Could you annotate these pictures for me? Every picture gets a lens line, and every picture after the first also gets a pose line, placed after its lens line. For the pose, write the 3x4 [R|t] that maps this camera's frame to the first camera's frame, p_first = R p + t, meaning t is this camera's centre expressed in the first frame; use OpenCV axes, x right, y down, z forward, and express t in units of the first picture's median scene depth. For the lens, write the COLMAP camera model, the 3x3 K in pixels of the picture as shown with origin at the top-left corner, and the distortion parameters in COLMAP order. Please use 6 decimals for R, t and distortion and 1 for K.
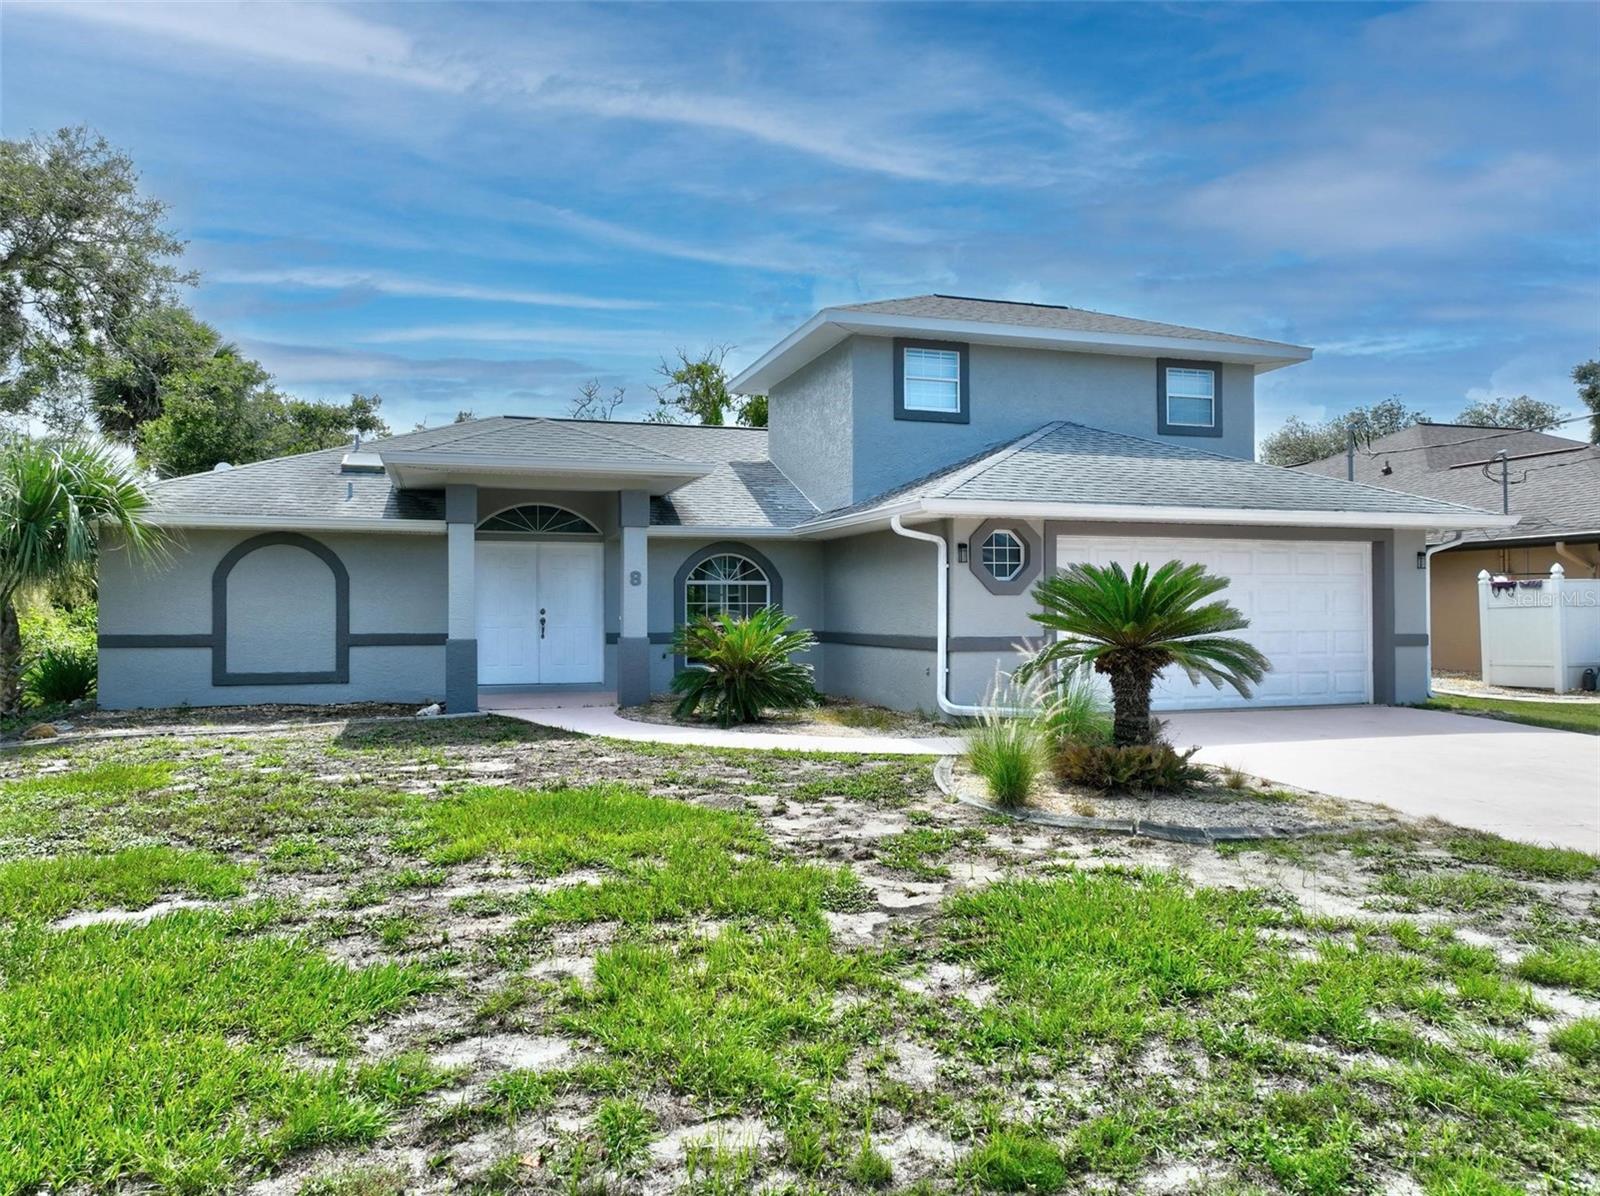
lens RADIAL K [[1116.9, 0, 797.2], [0, 1116.9, 597.7], [0, 0, 1]] dist [0.009633, 0.004026]
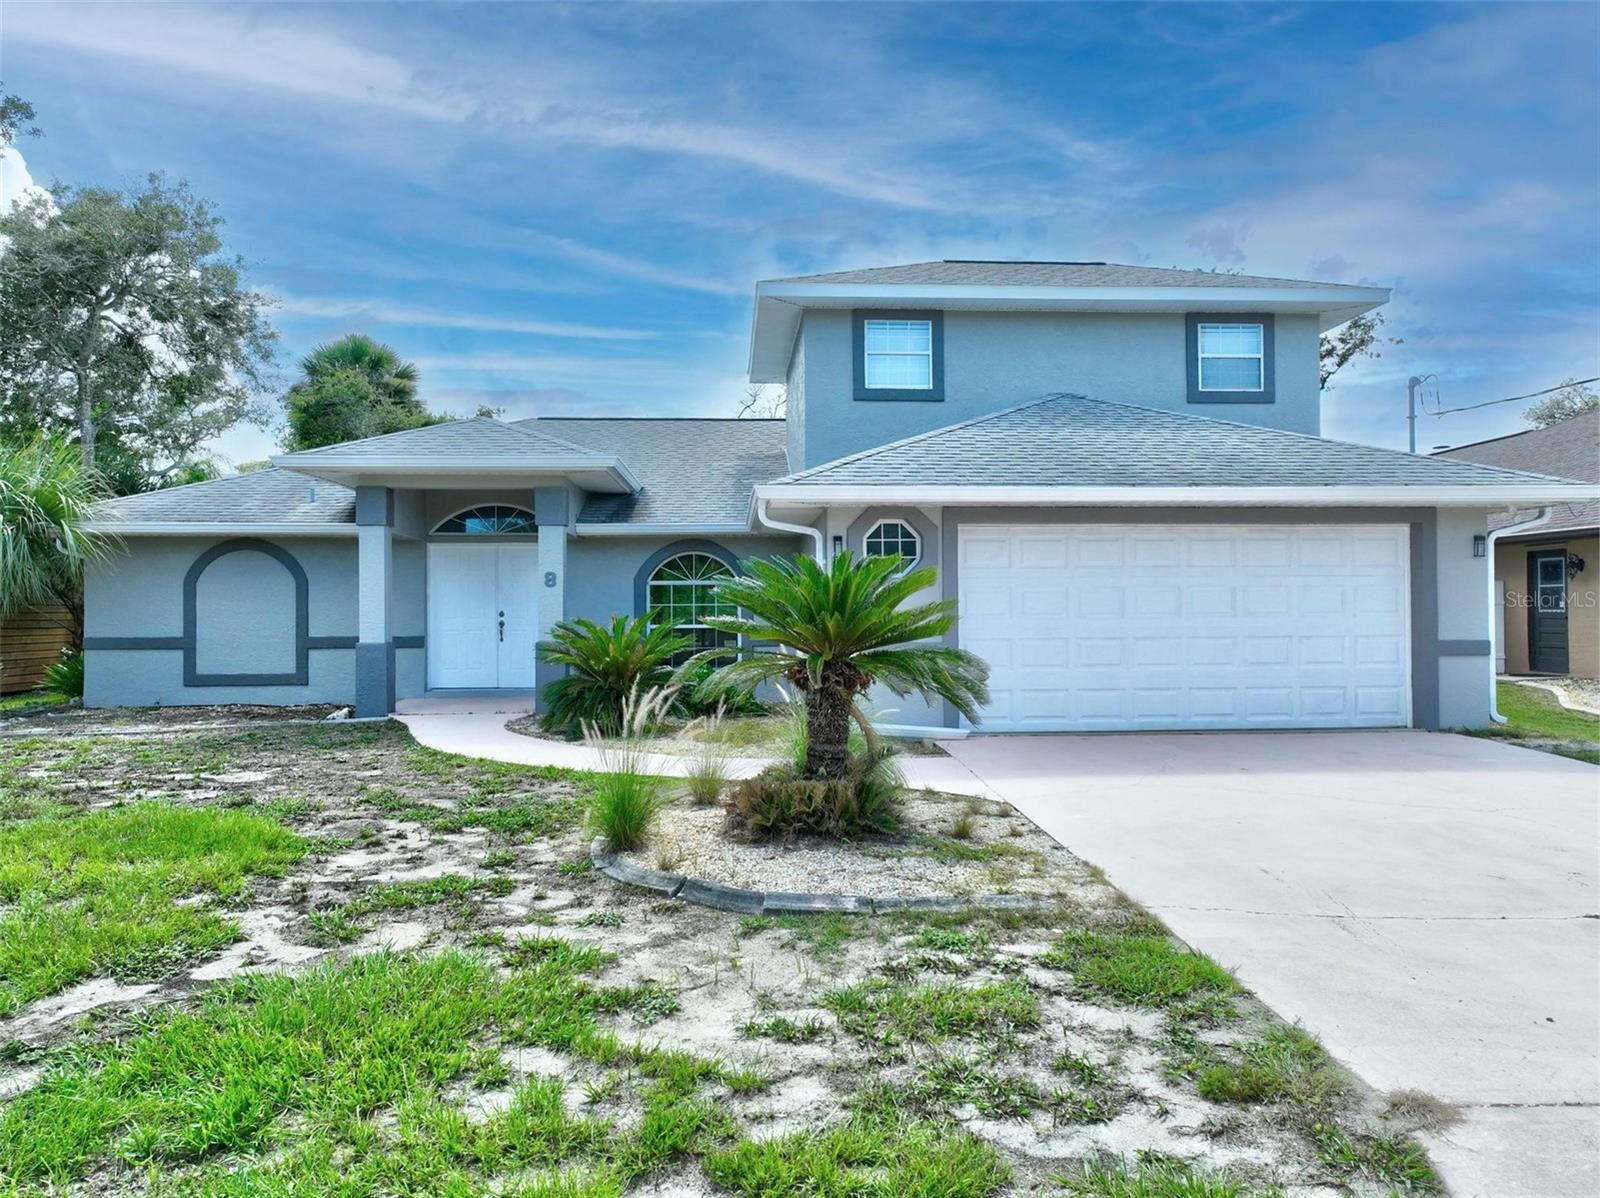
lens RADIAL K [[1116.9, 0, 797.5], [0, 1116.9, 601.6], [0, 0, 1]] dist [0.009633, 0.004026]
pose [[0.969709, -0.005480, -0.244202, 0.280881], [0.006318, 0.999977, 0.002650, 0.000379], [0.244182, -0.004112, 0.969721, 0.122330]]
